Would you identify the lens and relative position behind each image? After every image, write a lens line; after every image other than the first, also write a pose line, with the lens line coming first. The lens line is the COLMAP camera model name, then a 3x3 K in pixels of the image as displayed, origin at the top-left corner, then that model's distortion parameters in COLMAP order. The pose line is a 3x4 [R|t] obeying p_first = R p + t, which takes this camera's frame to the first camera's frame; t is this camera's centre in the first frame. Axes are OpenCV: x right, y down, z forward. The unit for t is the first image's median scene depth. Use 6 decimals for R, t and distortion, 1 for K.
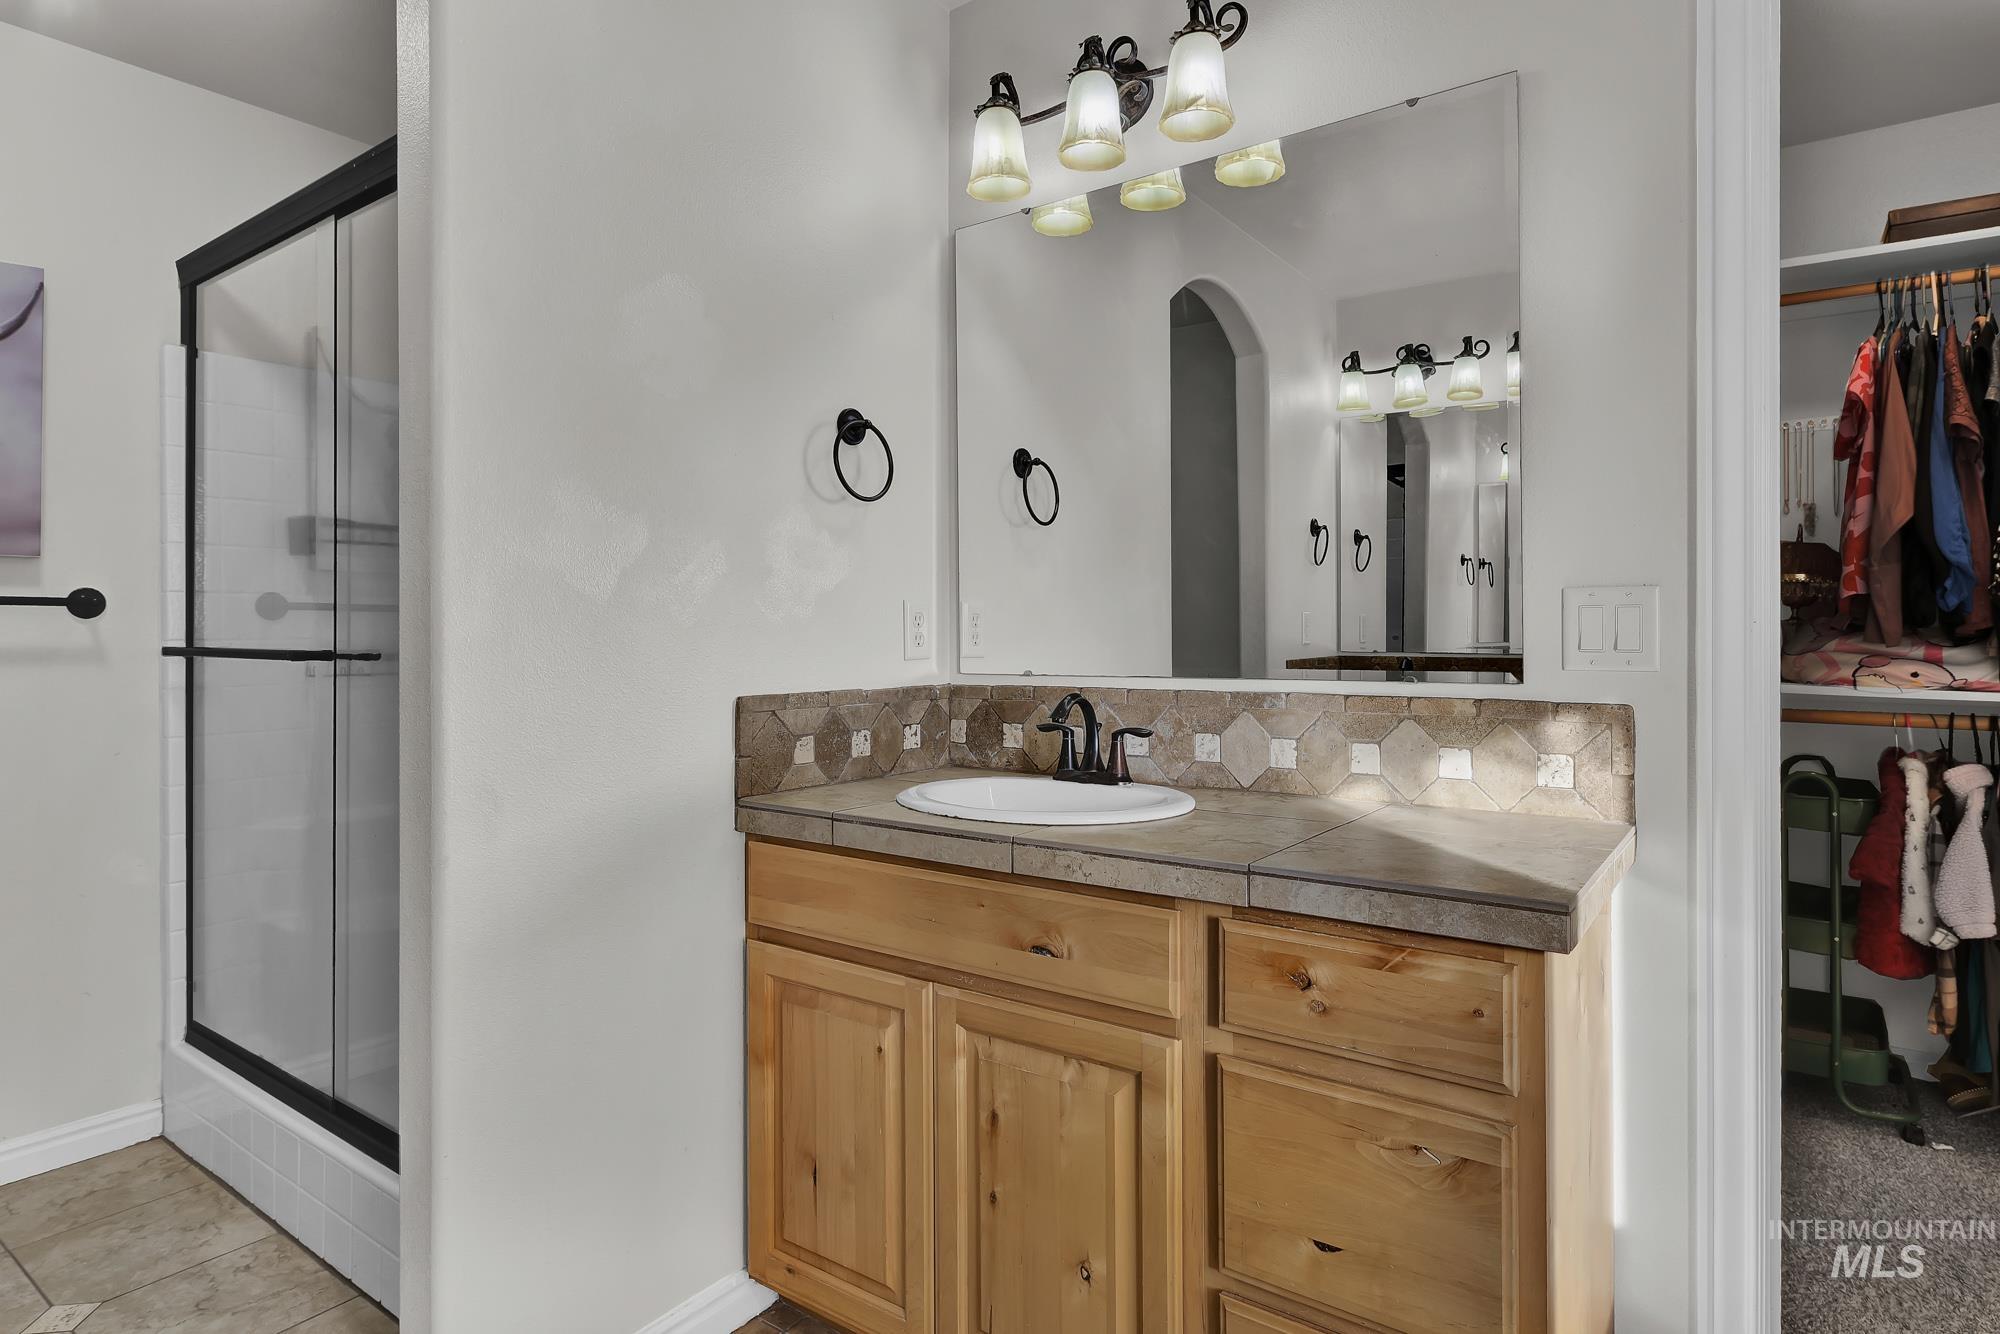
lens RADIAL K [[1070.5, 0, 1008.1], [0, 1070.5, 625.3], [0, 0, 1]] dist [-0.004486, -0.001840]
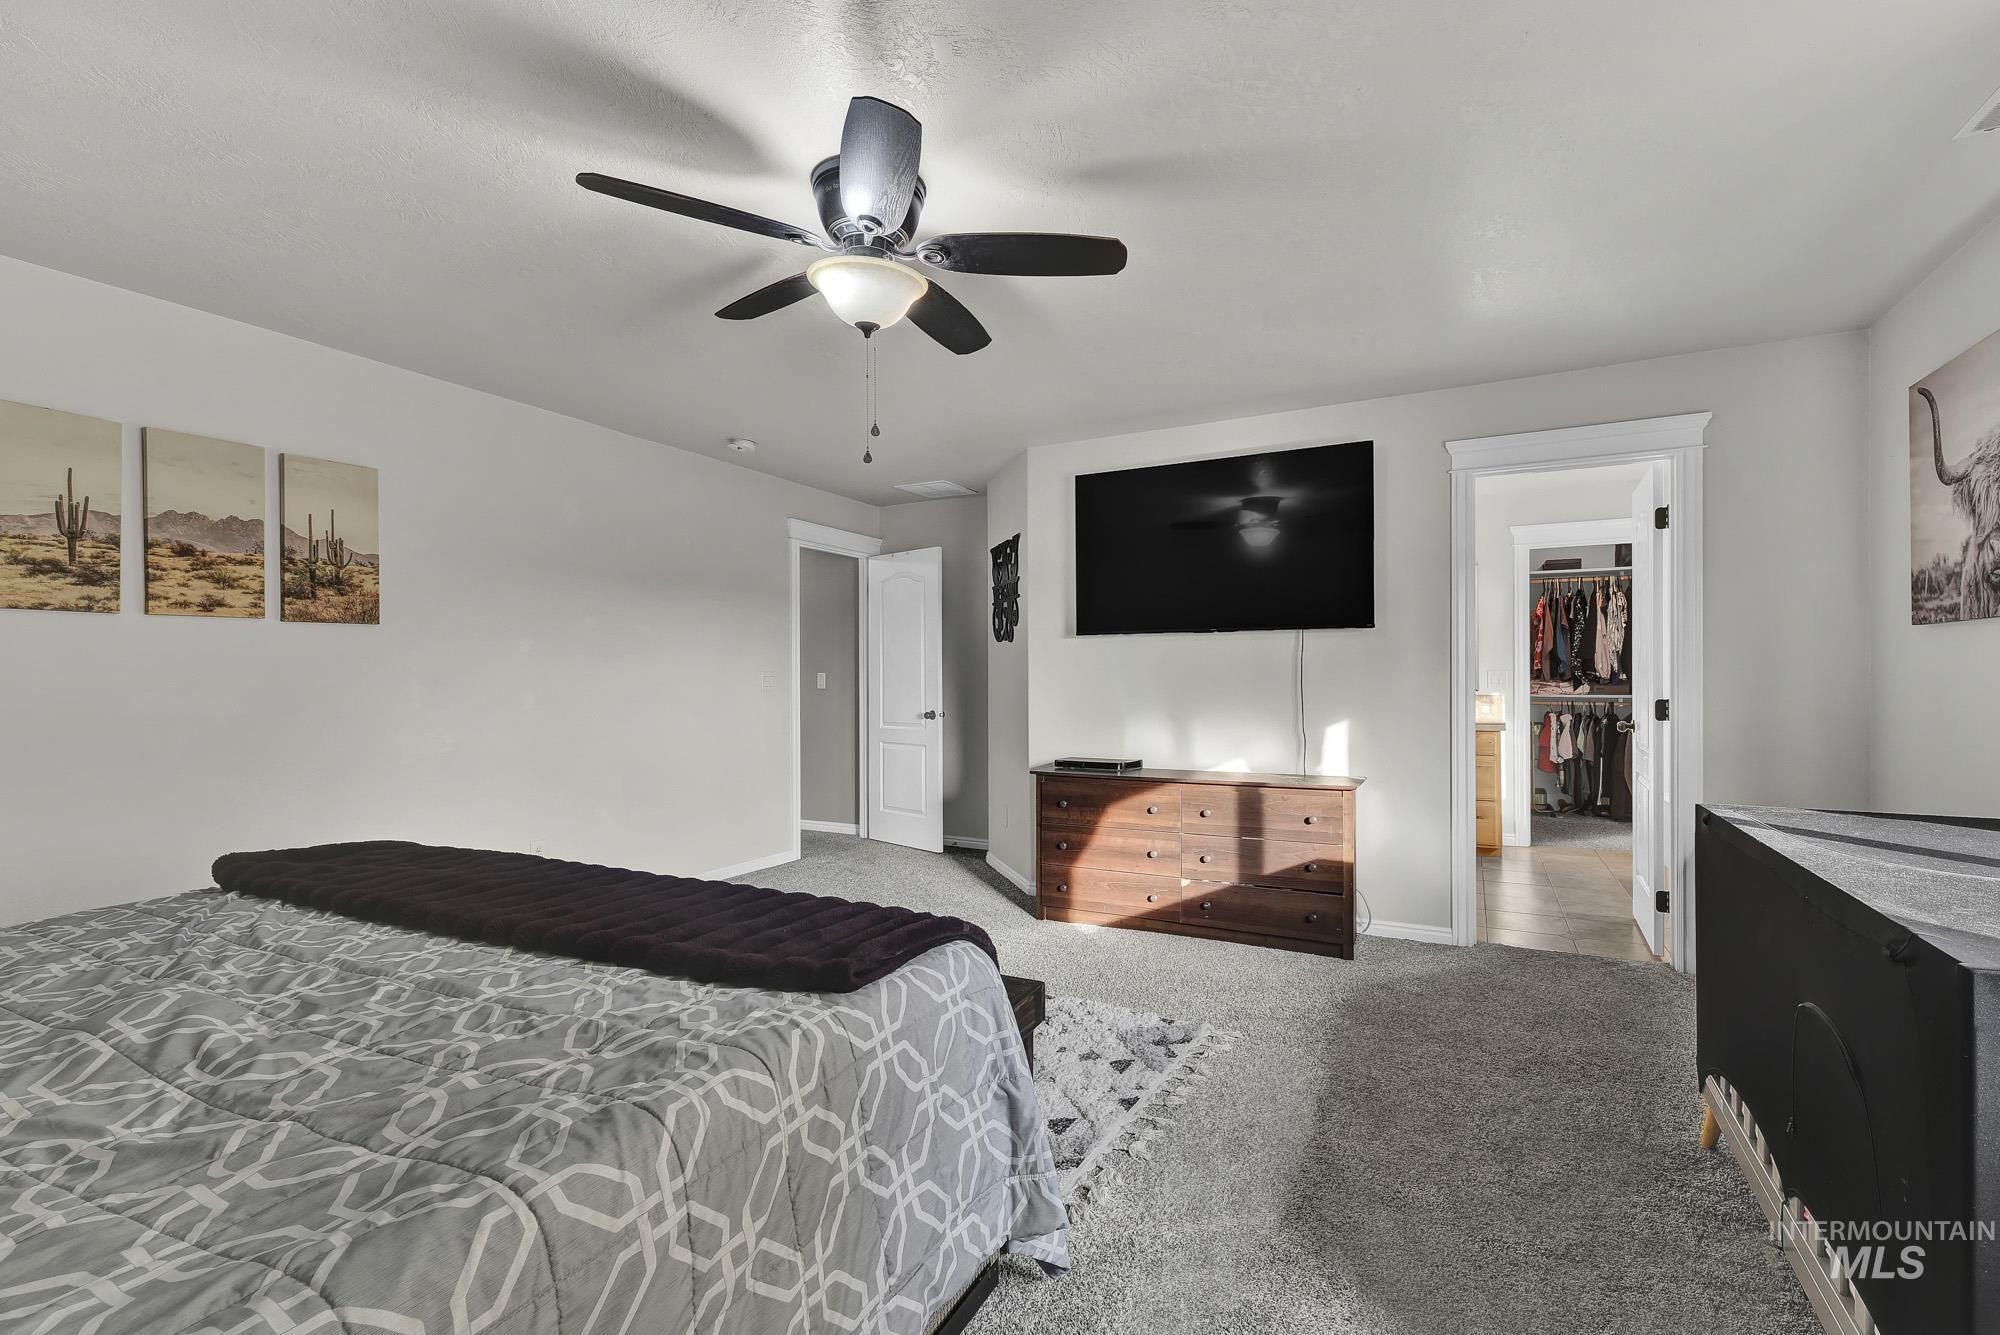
lens RADIAL K [[870.7, 0, 1000.0], [0, 870.7, 667.5], [0, 0, 1]] dist [-0.001979, -0.000072]
pose [[0.989853, -0.005608, 0.141986, -1.640473], [0.005147, 0.999980, 0.003615, -0.058324], [-0.142004, -0.002848, 0.989862, -1.905802]]
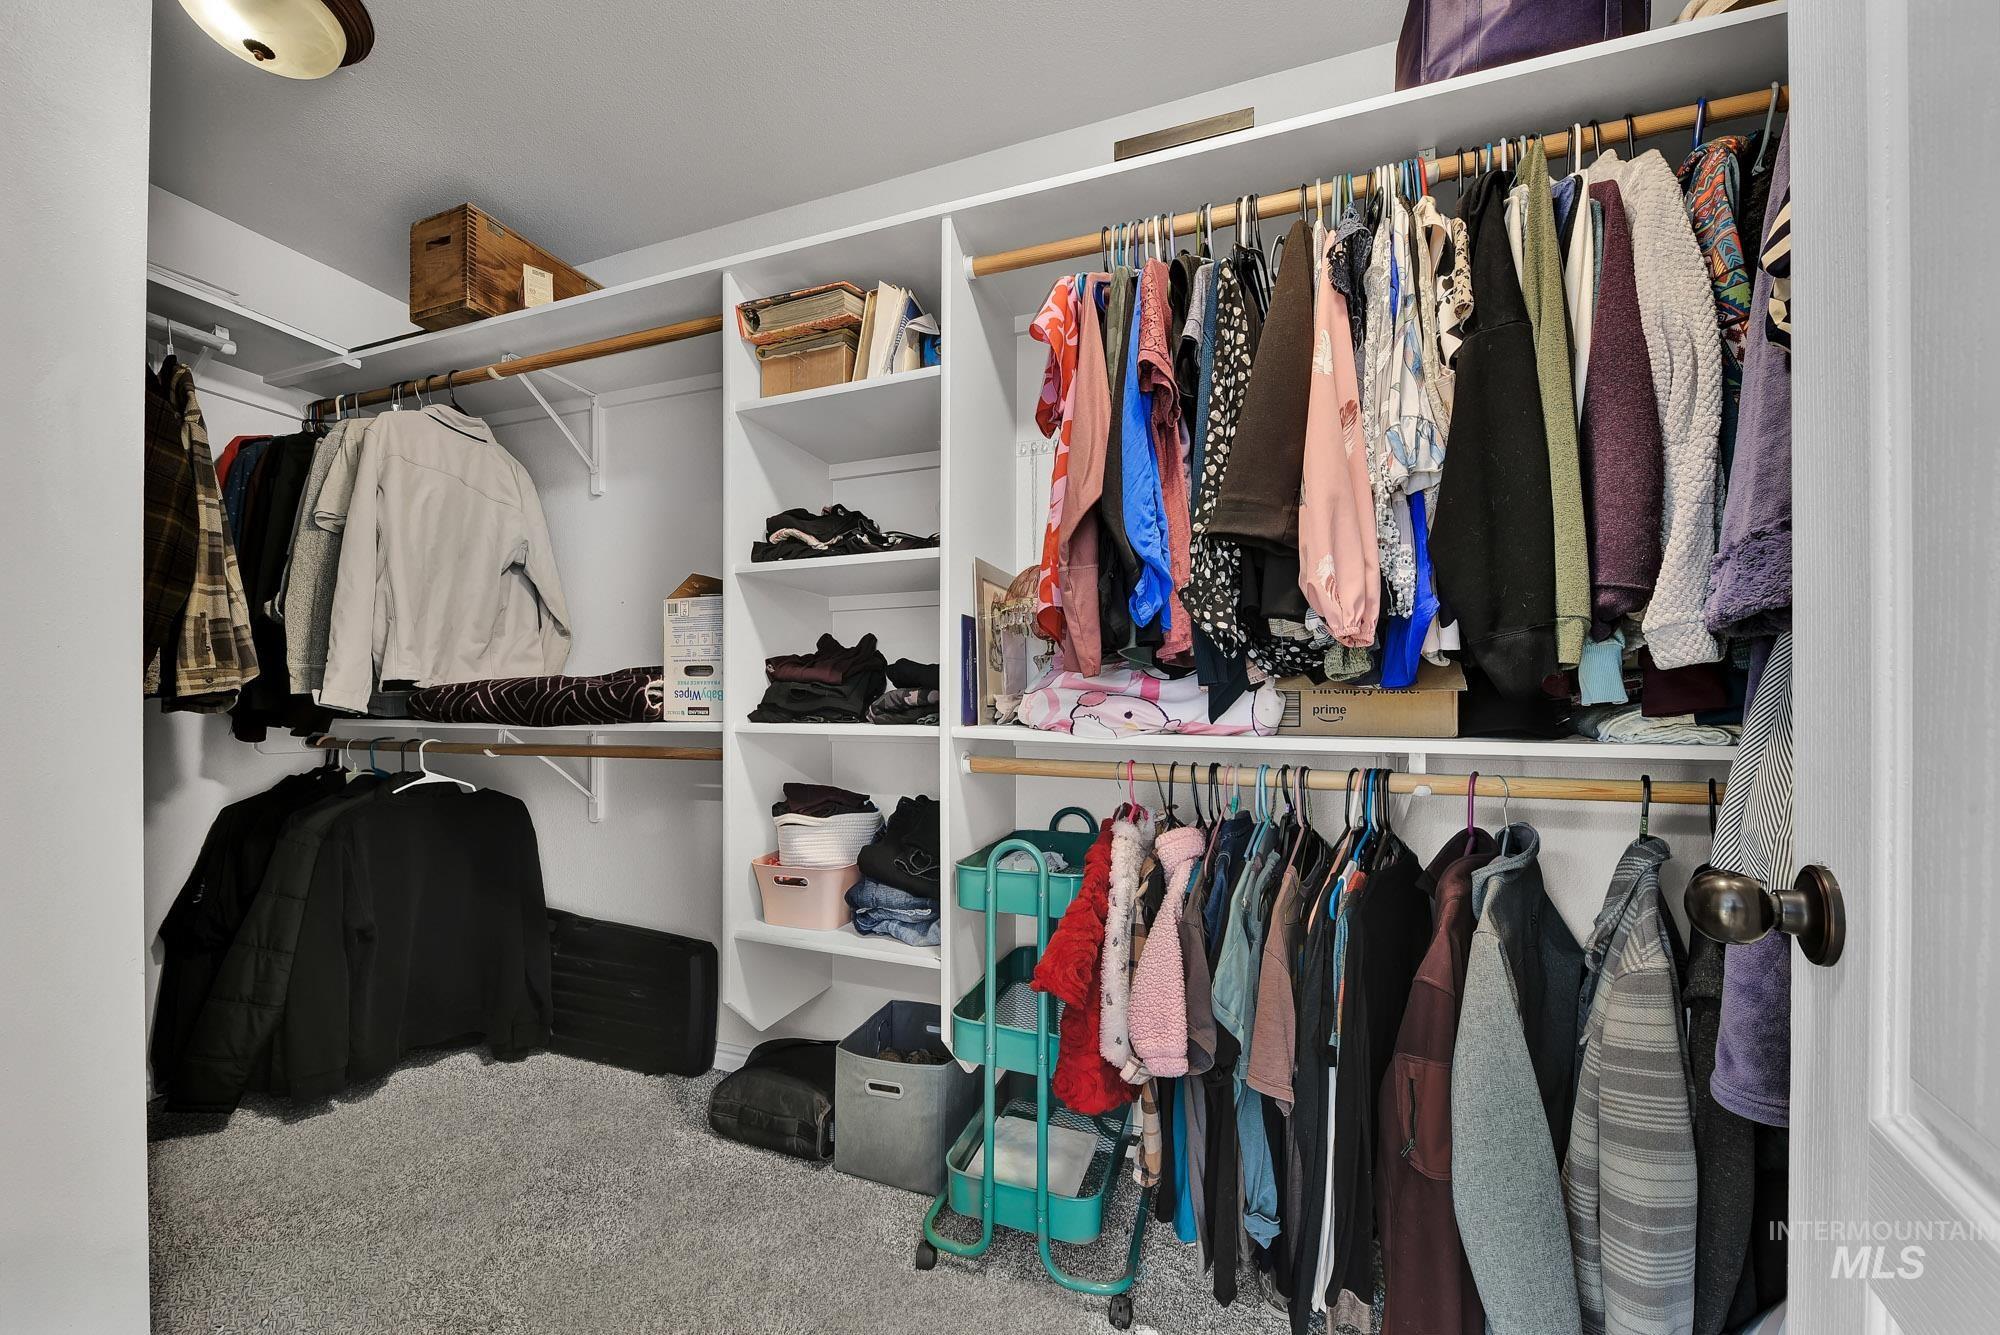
lens RADIAL K [[703.9, 0, 996.1], [0, 703.9, 701.5], [0, 0, 1]] dist [0.007004, -0.000018]
pose [[0.958721, 0.004466, 0.284312, 0.690504], [-0.004436, 0.999990, -0.000749, 0.042375], [-0.284313, -0.000543, 0.958731, 0.598231]]
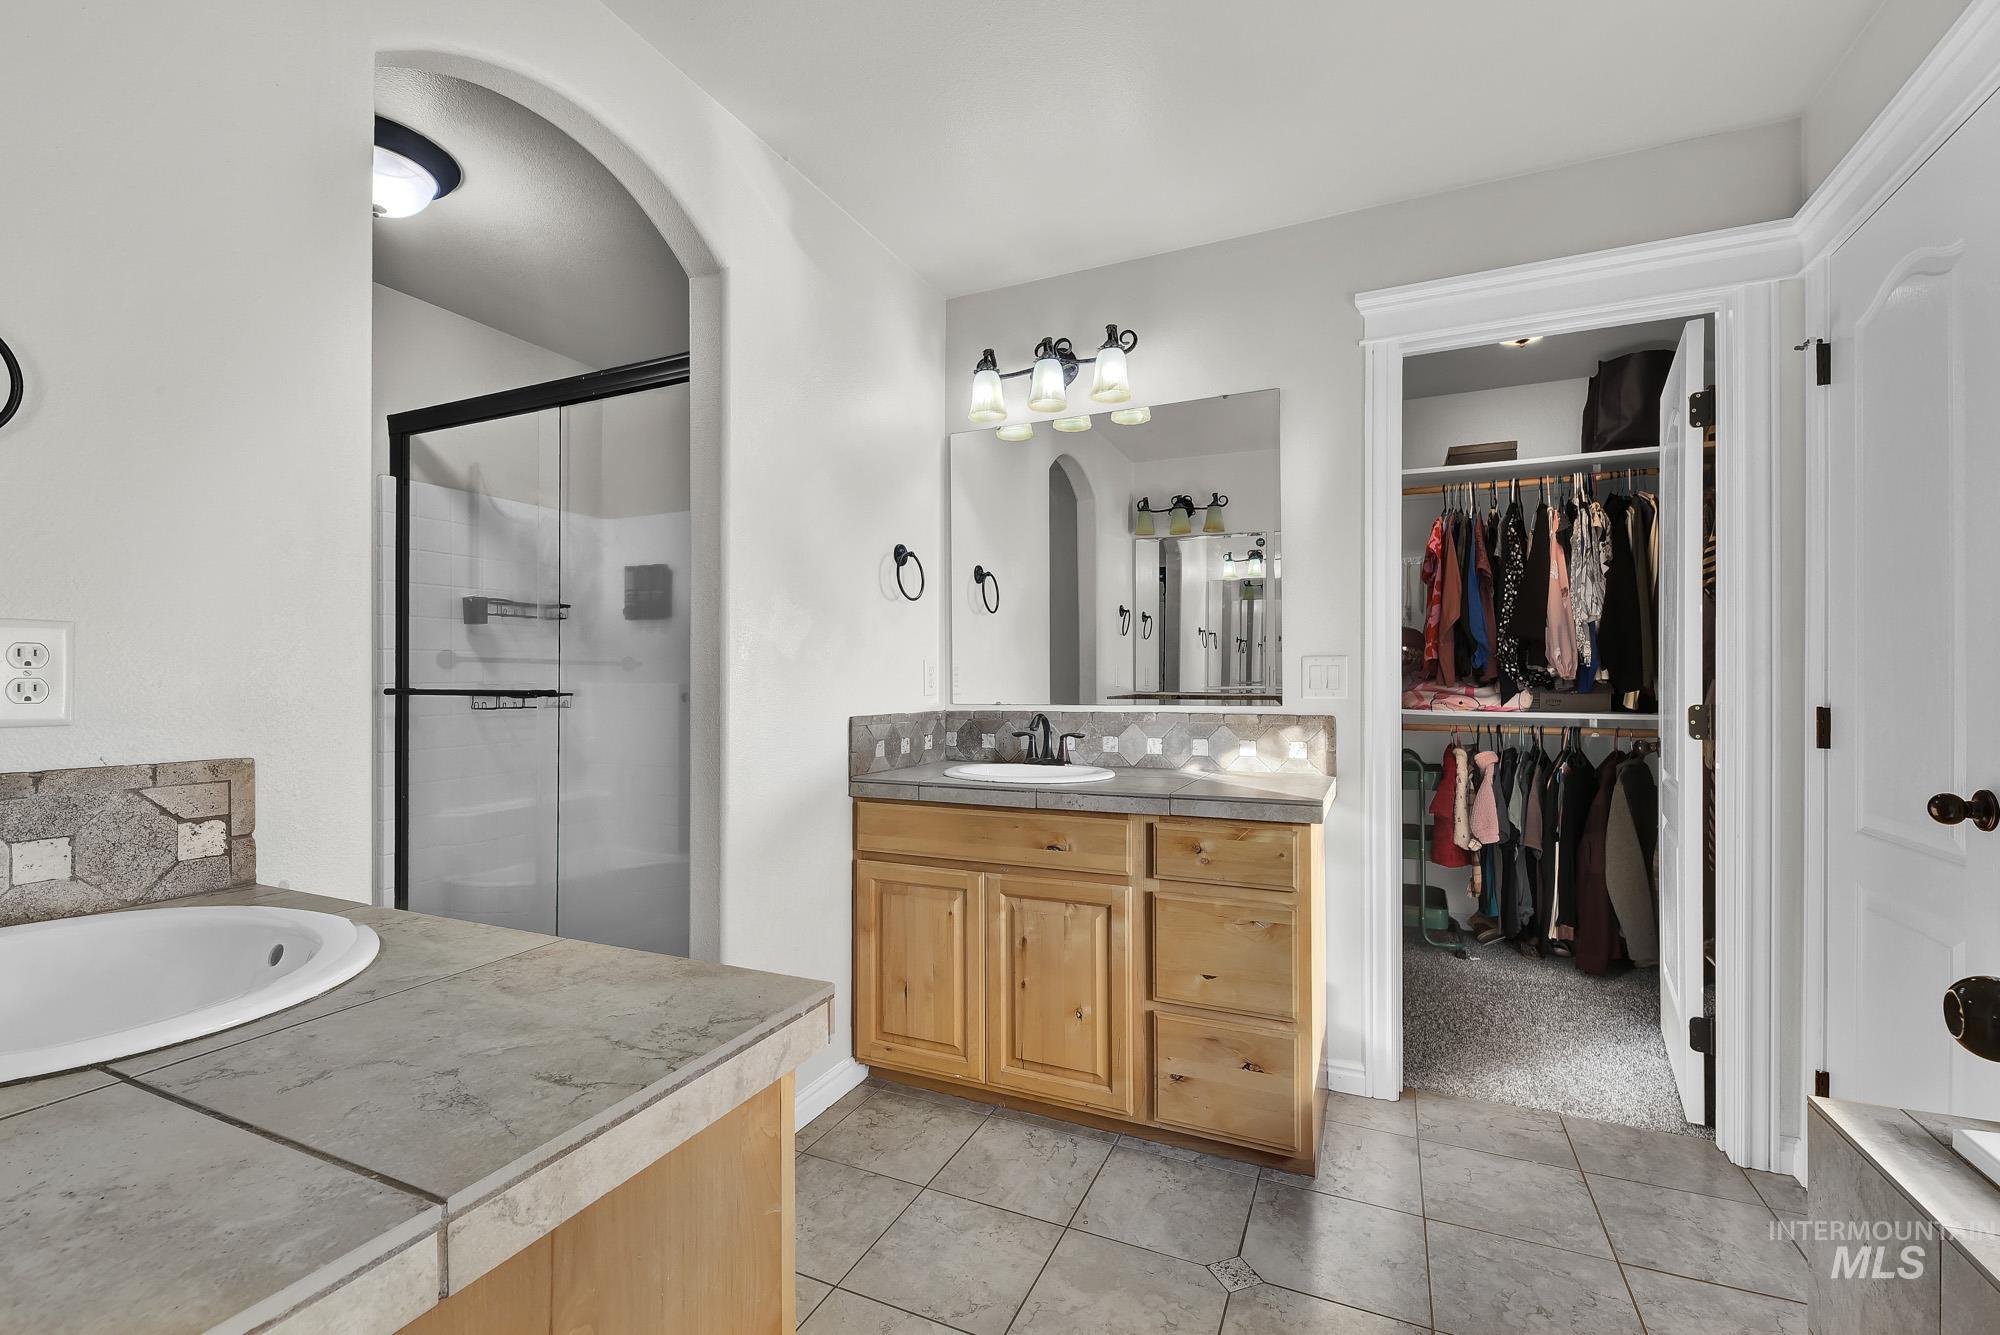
lens RADIAL K [[829.2, 0, 1000.0], [0, 829.2, 667.5], [0, 0, 1]] dist [0.002525, 0.000158]
pose [[0.981099, 0.004159, 0.193460, -0.228752], [-0.003184, 0.999981, -0.005351, -0.004570], [-0.193479, 0.004634, 0.981093, -0.278232]]
